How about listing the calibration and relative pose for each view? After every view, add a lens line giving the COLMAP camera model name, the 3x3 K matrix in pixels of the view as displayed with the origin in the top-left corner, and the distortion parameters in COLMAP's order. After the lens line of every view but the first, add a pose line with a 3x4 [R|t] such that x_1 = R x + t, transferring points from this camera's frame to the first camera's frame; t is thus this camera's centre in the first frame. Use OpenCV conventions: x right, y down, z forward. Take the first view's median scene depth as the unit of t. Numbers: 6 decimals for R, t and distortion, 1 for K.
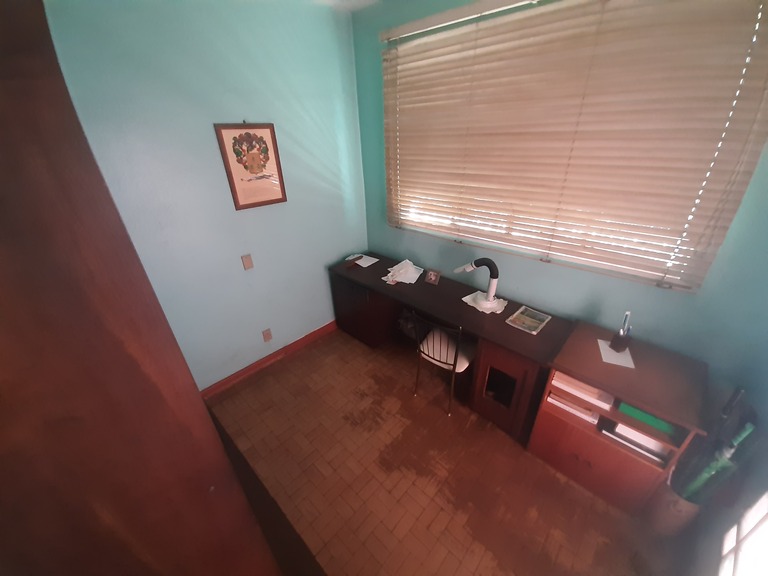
lens RADIAL K [[305.0, 0, 388.3], [0, 305.0, 287.5], [0, 0, 1]] dist [-0.009074, -0.003512]
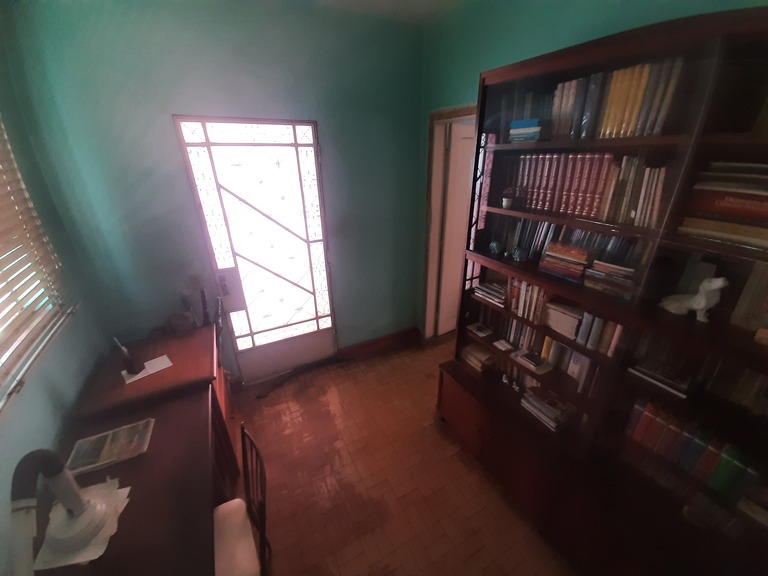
lens RADIAL K [[305.0, 0, 387.3], [0, 305.0, 288.9], [0, 0, 1]] dist [-0.009074, -0.003512]
pose [[-0.949647, -0.080832, 0.302716, -0.218668], [0.182857, 0.641569, 0.744951, -0.437605], [-0.254429, 0.762794, -0.594483, 0.941609]]
